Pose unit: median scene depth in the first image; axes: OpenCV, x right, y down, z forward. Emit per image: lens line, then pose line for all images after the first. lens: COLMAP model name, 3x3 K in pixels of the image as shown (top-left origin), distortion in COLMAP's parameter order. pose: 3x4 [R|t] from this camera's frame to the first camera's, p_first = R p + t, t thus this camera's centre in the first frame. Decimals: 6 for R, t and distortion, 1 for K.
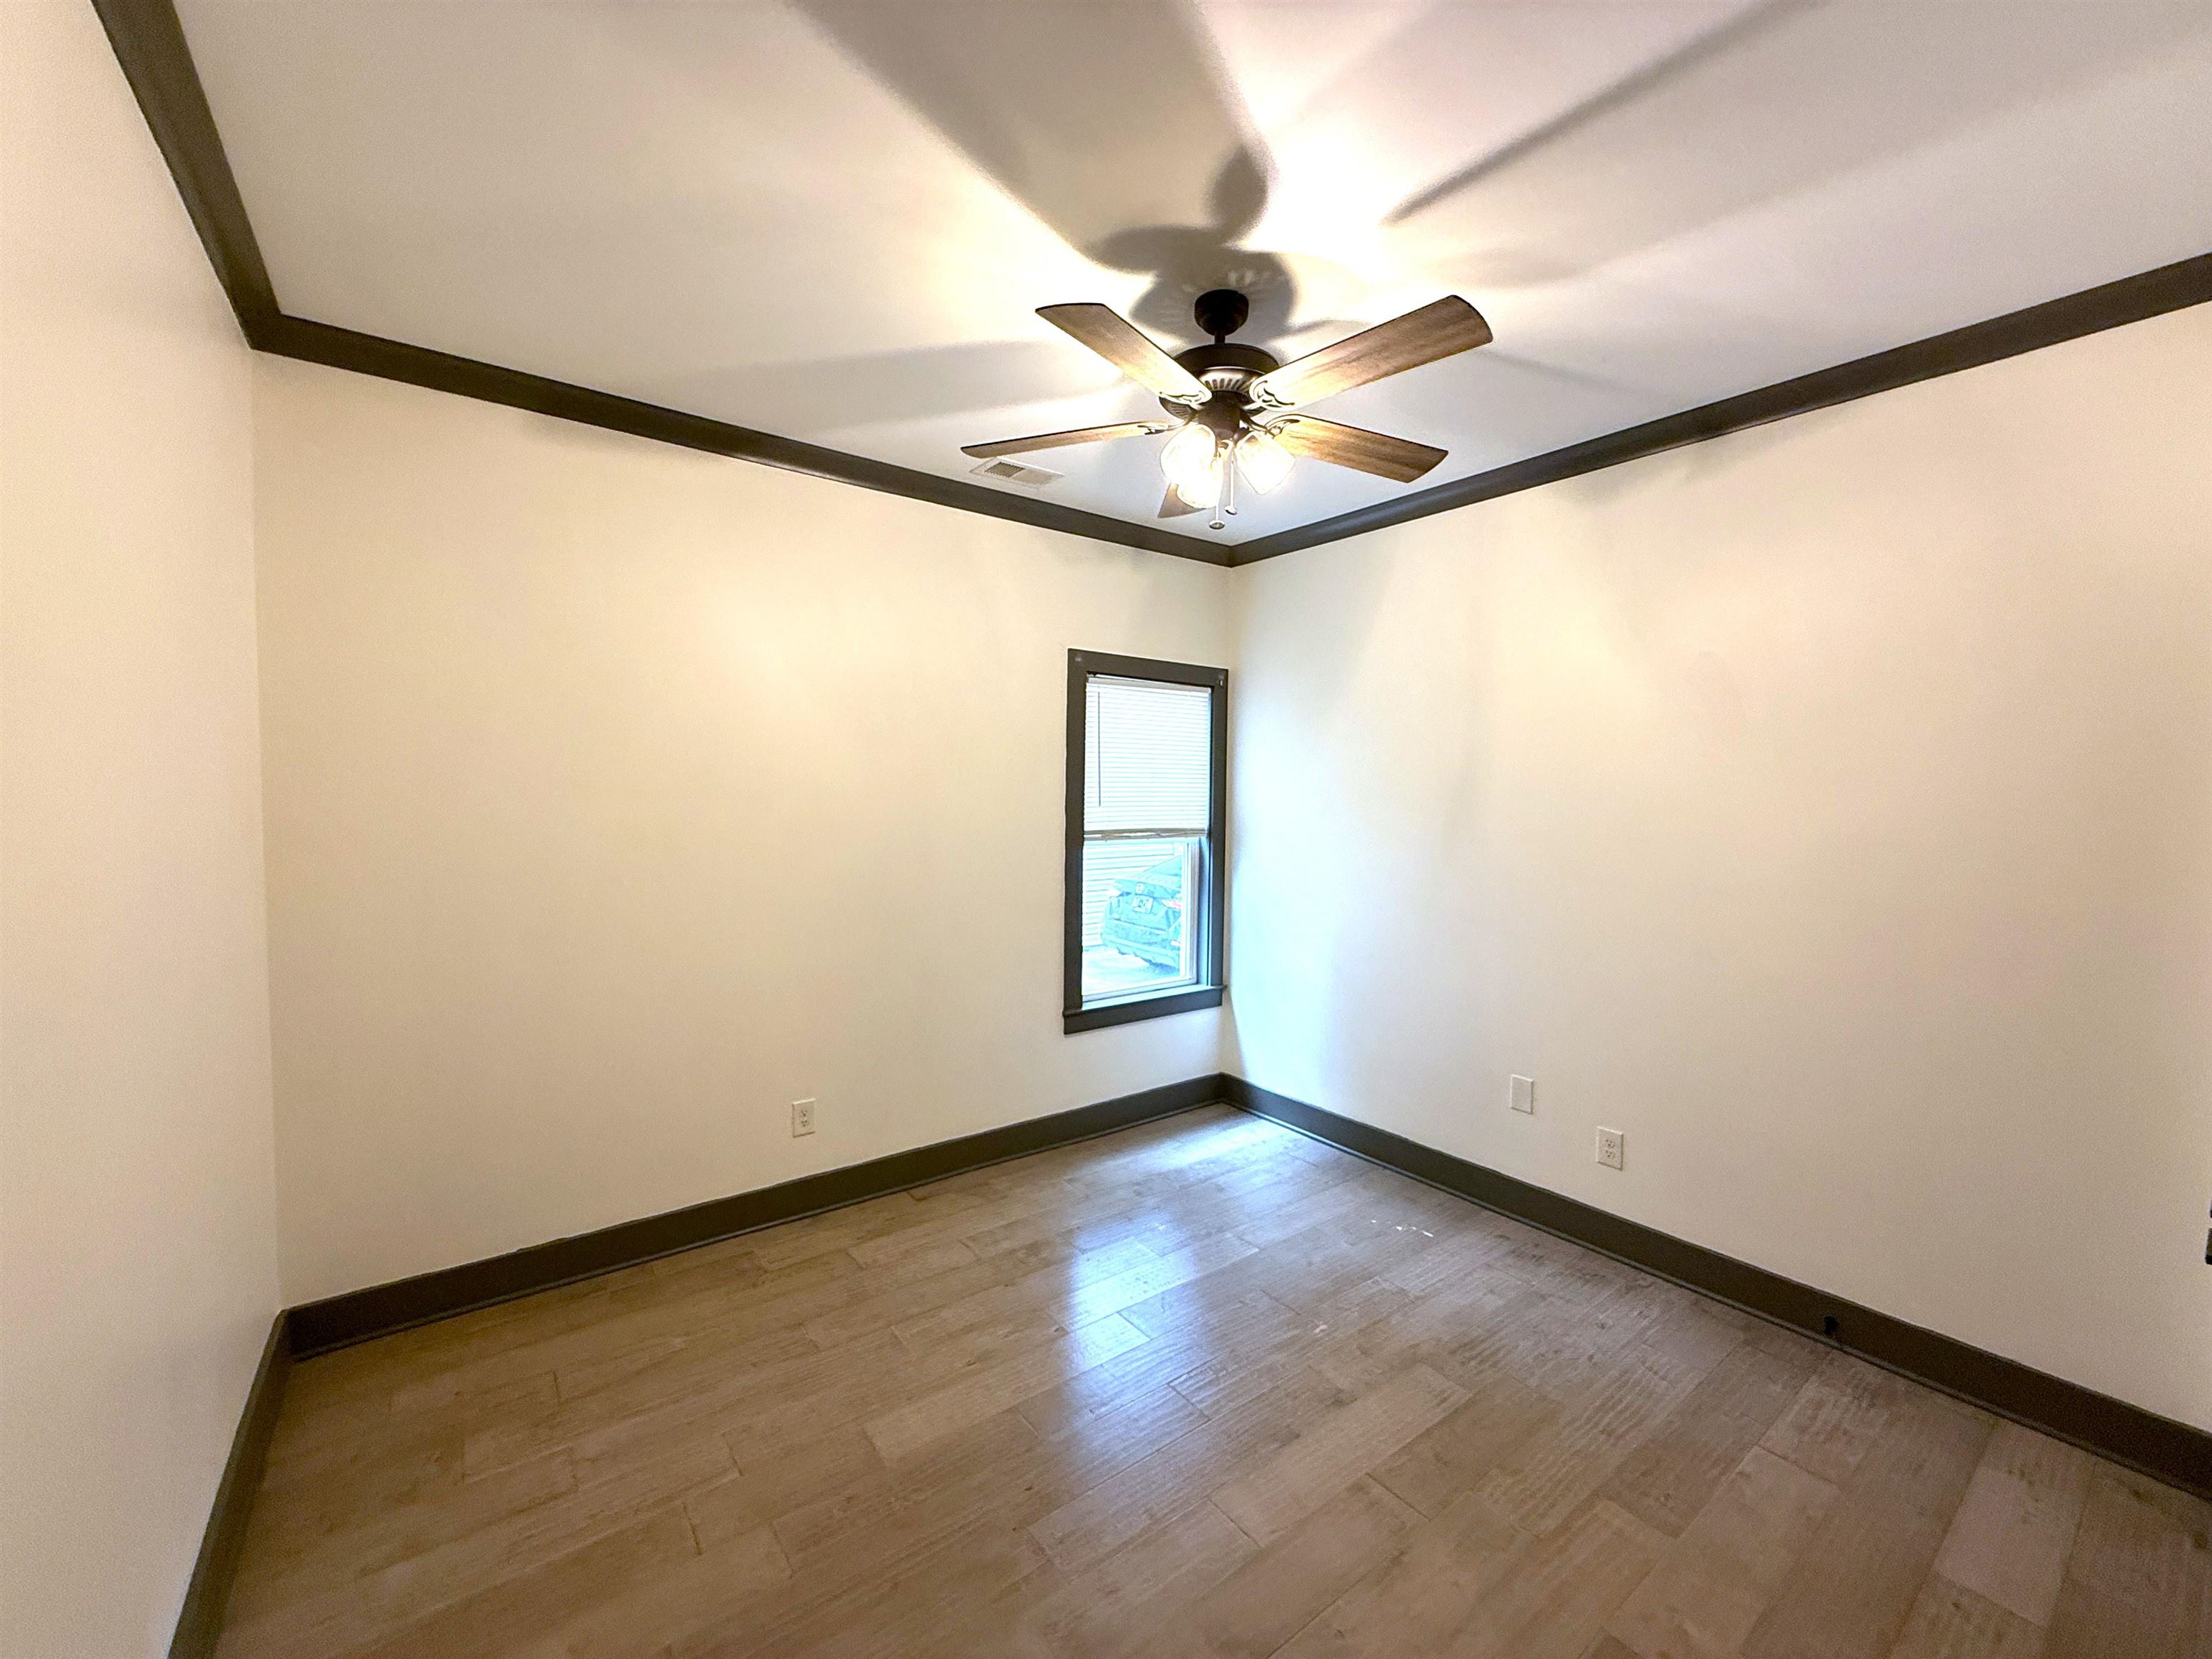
lens RADIAL K [[886.5, 0, 1099.4], [0, 886.5, 825.8], [0, 0, 1]] dist [-0.001525, -0.000506]
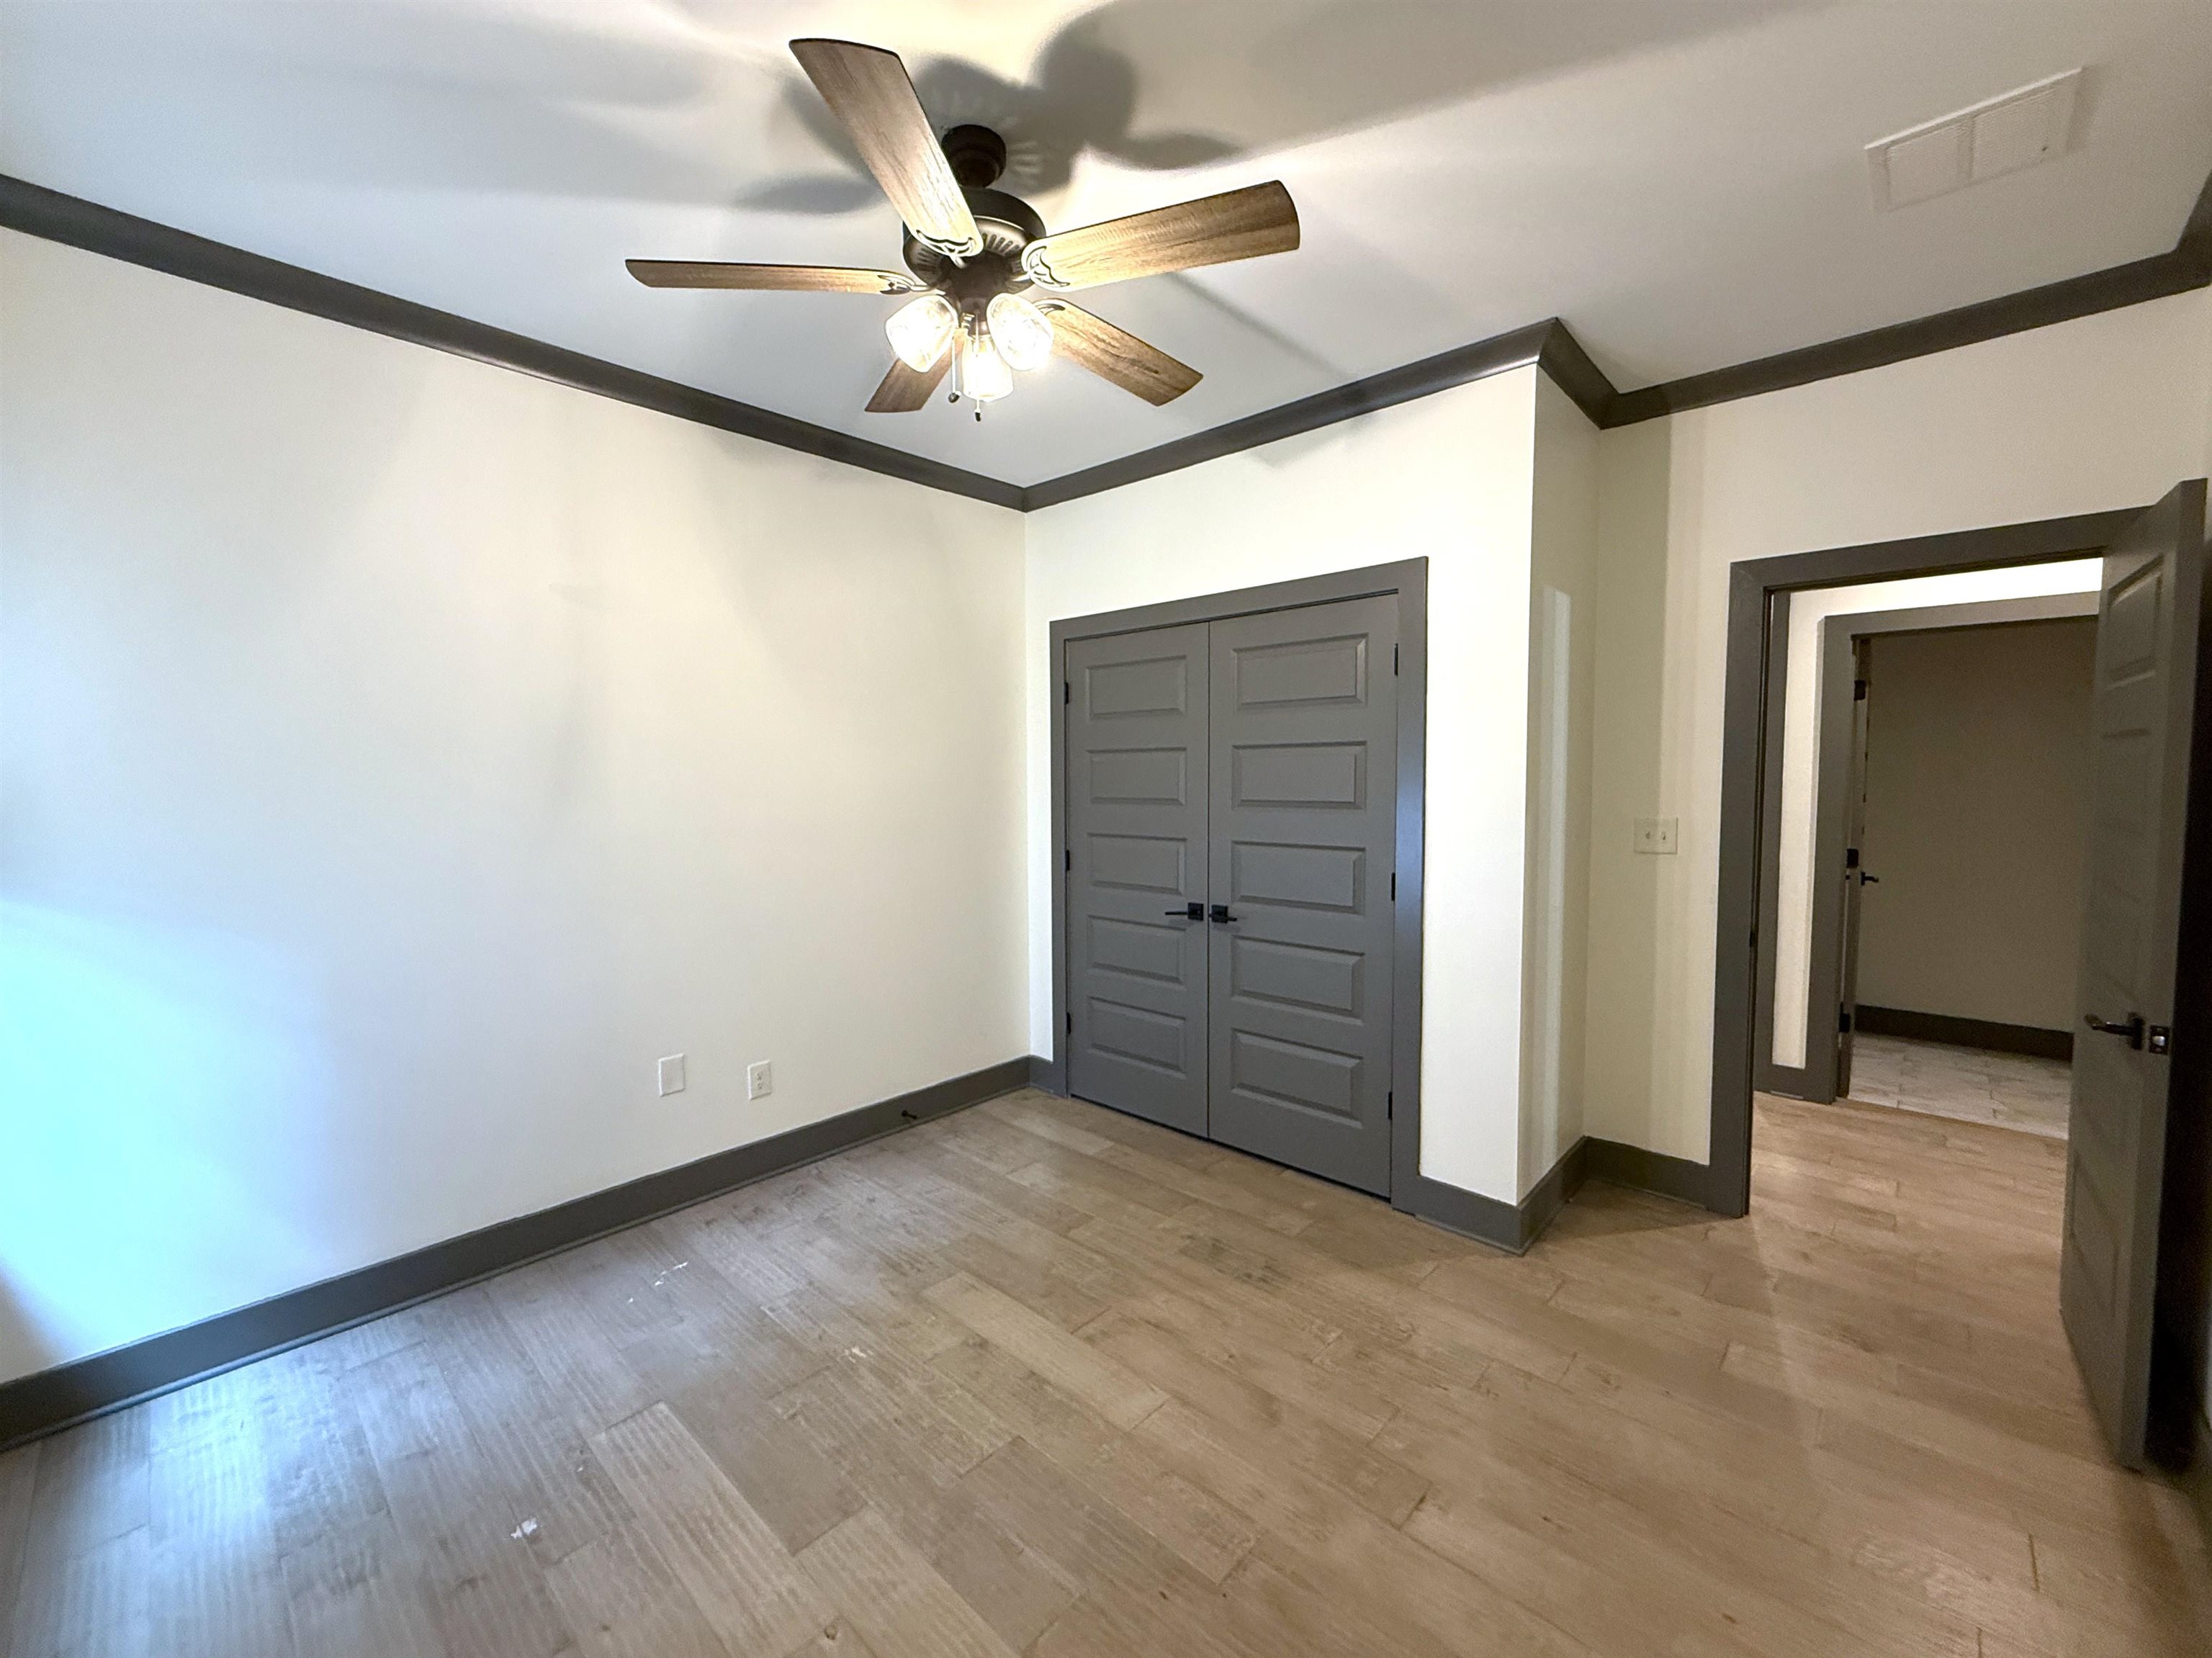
lens RADIAL K [[886.5, 0, 1099.4], [0, 886.5, 825.3], [0, 0, 1]] dist [-0.001525, -0.000506]
pose [[-0.181477, -0.065254, 0.981228, -0.612313], [0.043860, 0.996266, 0.074365, -0.010872], [-0.982417, 0.056532, -0.177937, 0.871813]]
